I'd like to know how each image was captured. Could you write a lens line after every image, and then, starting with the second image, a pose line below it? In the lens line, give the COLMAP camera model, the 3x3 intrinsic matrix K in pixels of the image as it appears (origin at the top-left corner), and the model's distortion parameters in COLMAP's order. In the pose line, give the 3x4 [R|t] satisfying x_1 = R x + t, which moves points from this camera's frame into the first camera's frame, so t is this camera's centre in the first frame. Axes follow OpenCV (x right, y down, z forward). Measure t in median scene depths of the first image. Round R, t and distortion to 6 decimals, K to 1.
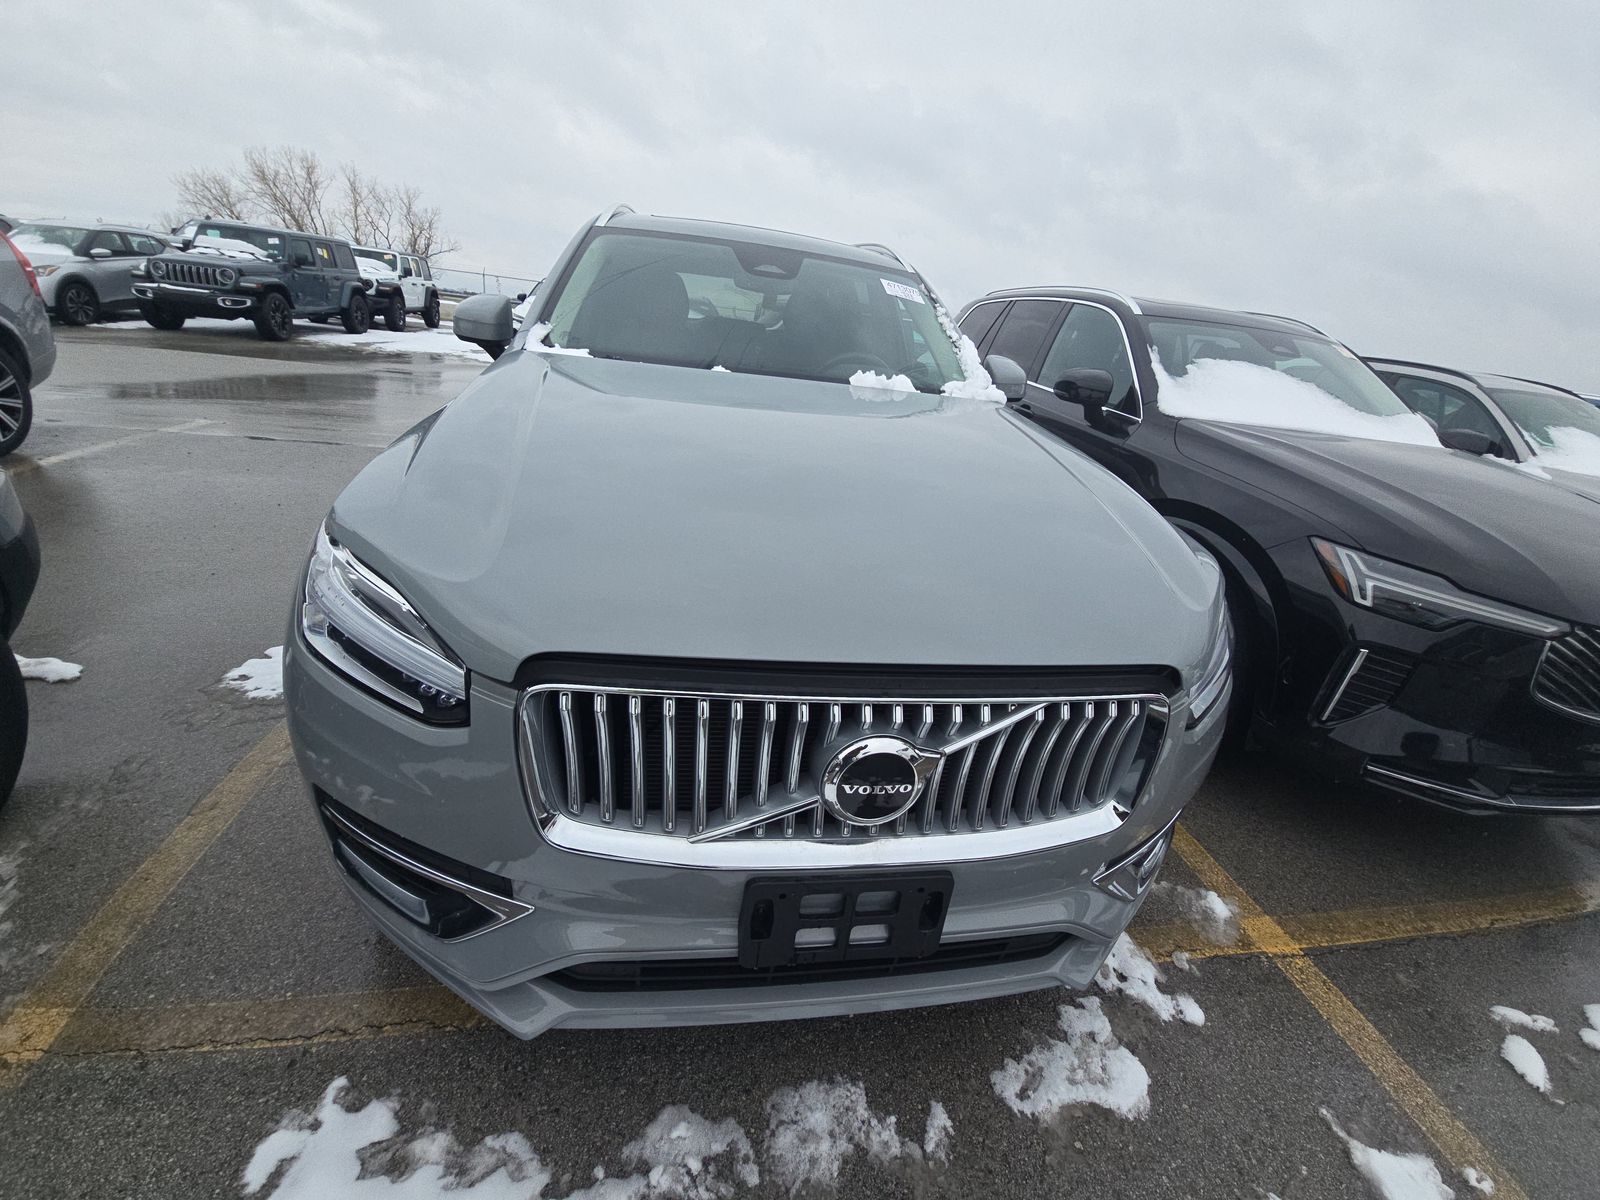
lens RADIAL K [[638.6, 0, 803.1], [0, 638.6, 598.4], [0, 0, 1]] dist [0.036082, -0.022141]
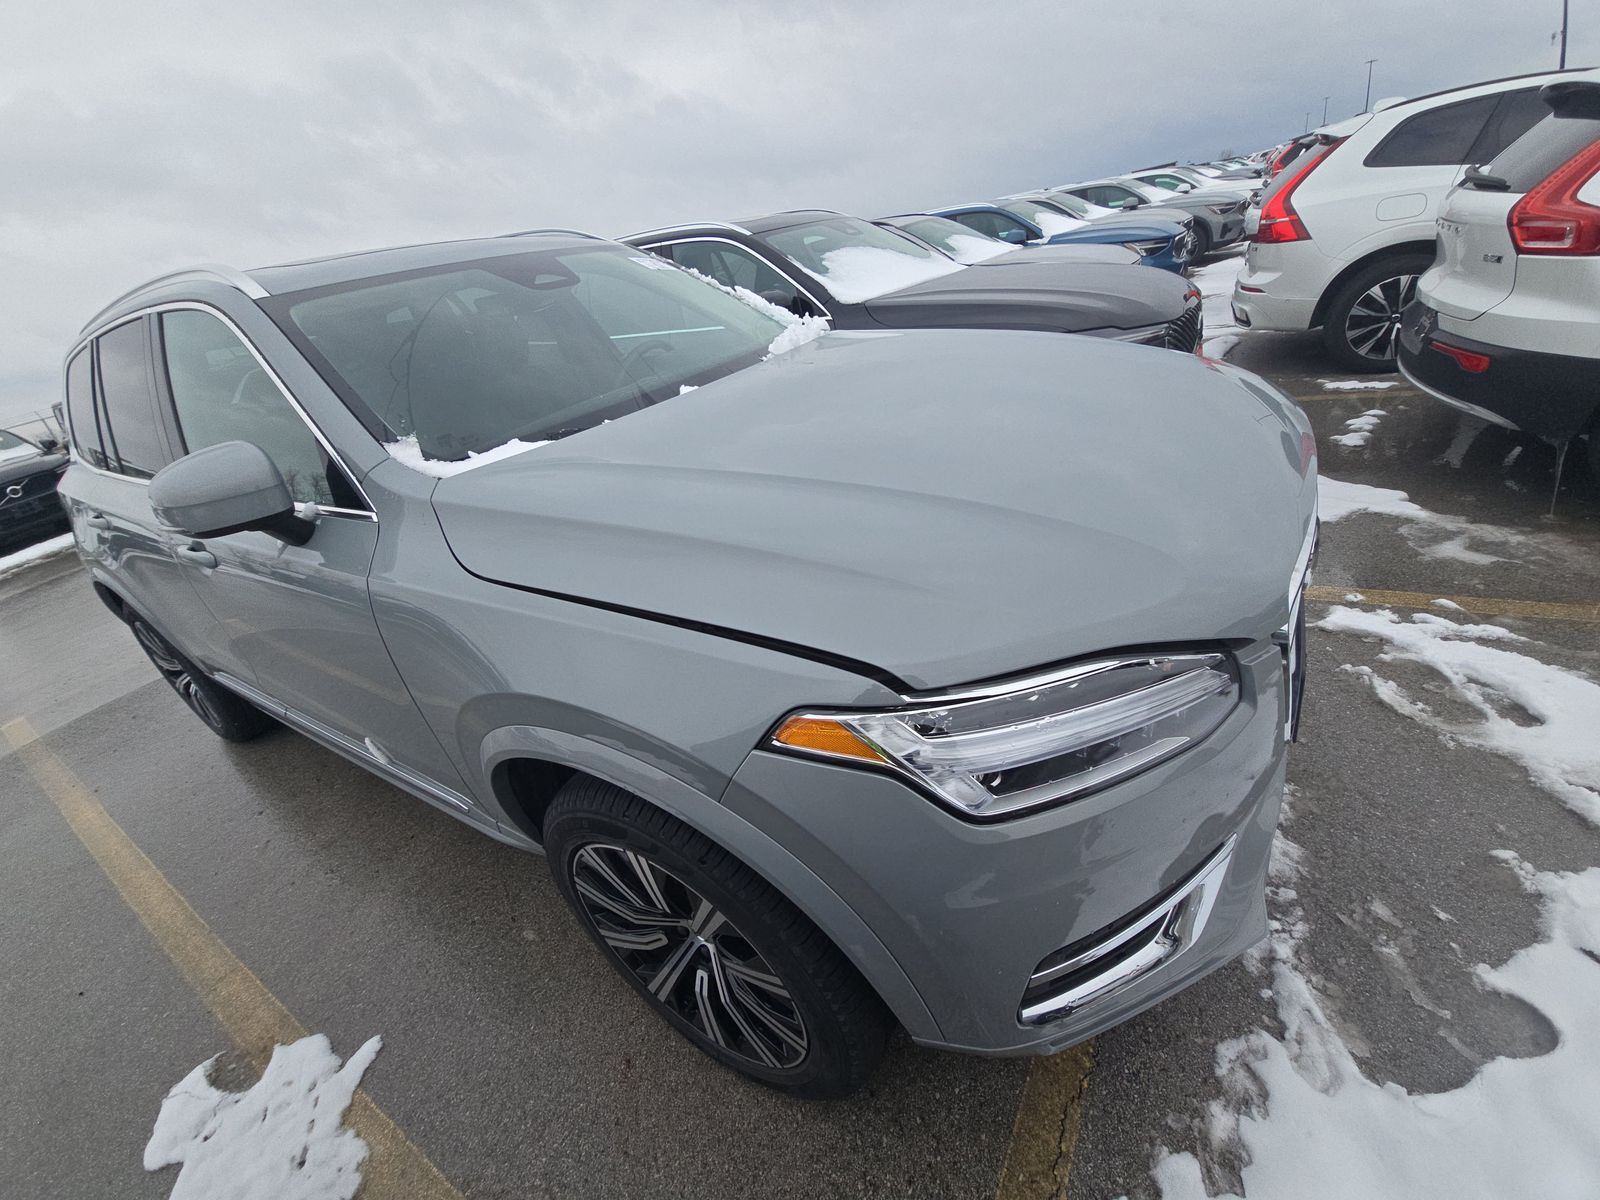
lens RADIAL K [[638.6, 0, 803.1], [0, 638.6, 598.4], [0, 0, 1]] dist [0.036082, -0.022141]
pose [[0.626201, -0.557629, 0.544905, -1.061129], [0.530497, 0.816910, 0.226343, -0.392093], [-0.571354, 0.147335, 0.807370, 0.427061]]
